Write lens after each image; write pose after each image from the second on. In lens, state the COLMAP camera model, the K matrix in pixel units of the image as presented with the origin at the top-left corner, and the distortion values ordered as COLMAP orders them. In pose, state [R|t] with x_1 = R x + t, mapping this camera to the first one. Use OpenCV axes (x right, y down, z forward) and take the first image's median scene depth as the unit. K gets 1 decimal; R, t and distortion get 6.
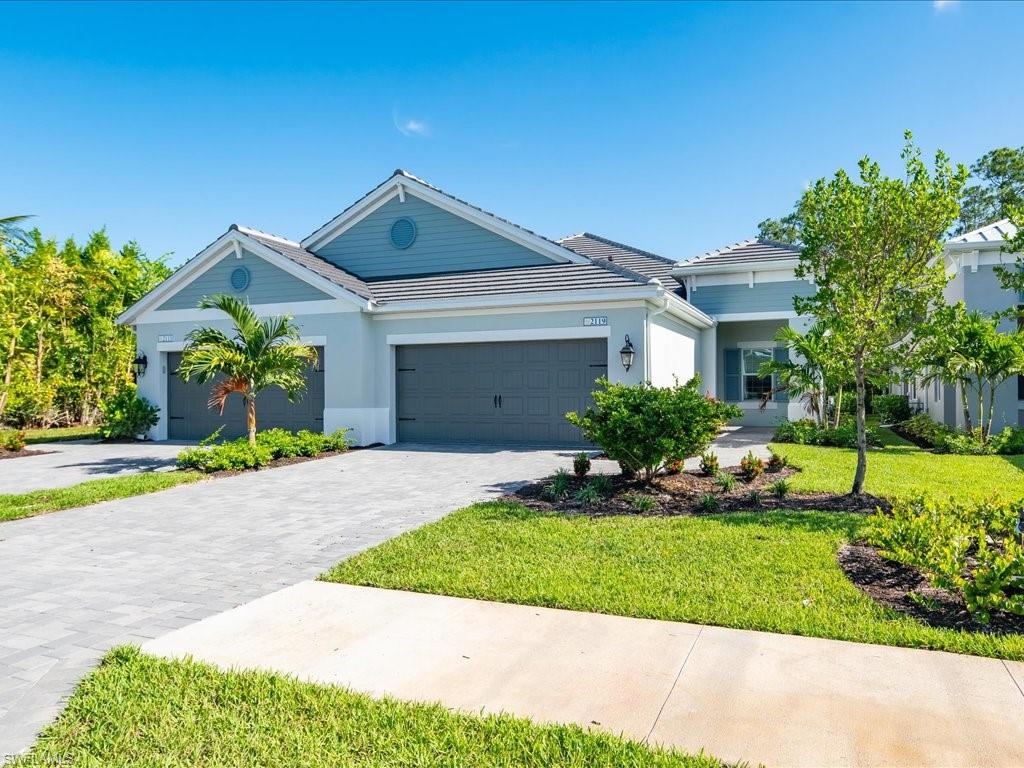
lens RADIAL K [[740.9, 0, 512.0], [0, 740.9, 384.0], [0, 0, 1]] dist [-0.000086, -0.001167]
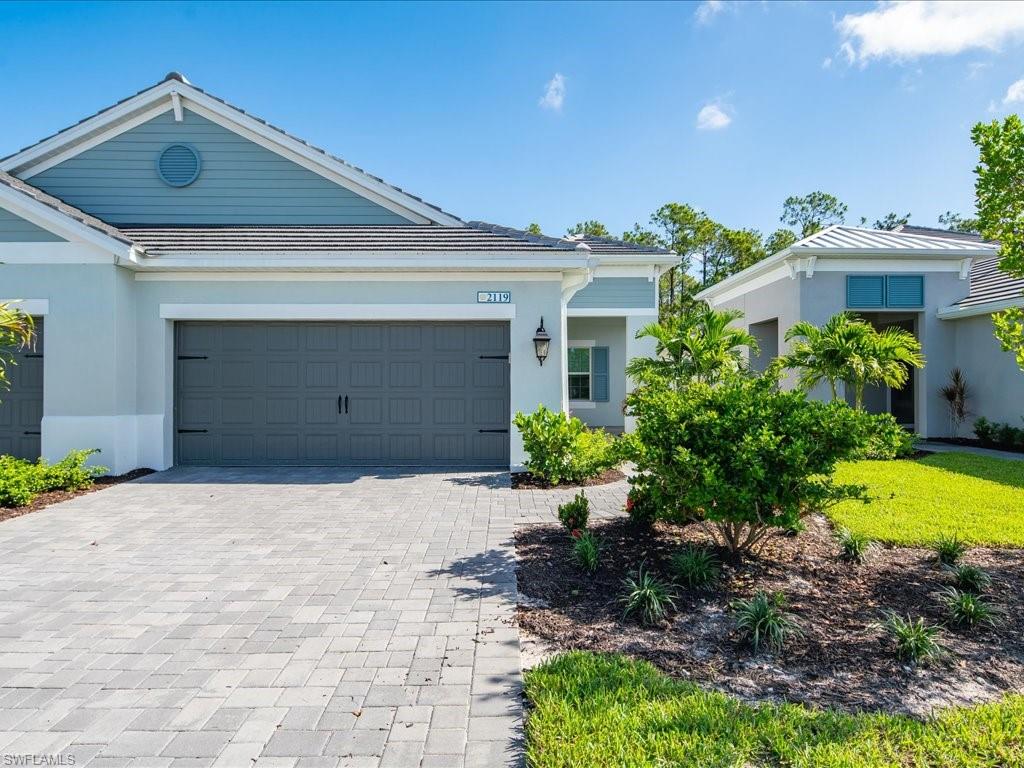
lens RADIAL K [[618.5, 0, 512.0], [0, 618.5, 384.0], [0, 0, 1]] dist [-0.001746, -0.002417]
pose [[0.913252, 0.008901, 0.407297, -0.105834], [-0.010022, 0.999950, 0.000619, 0.001447], [-0.407271, -0.004647, 0.913295, 0.368957]]
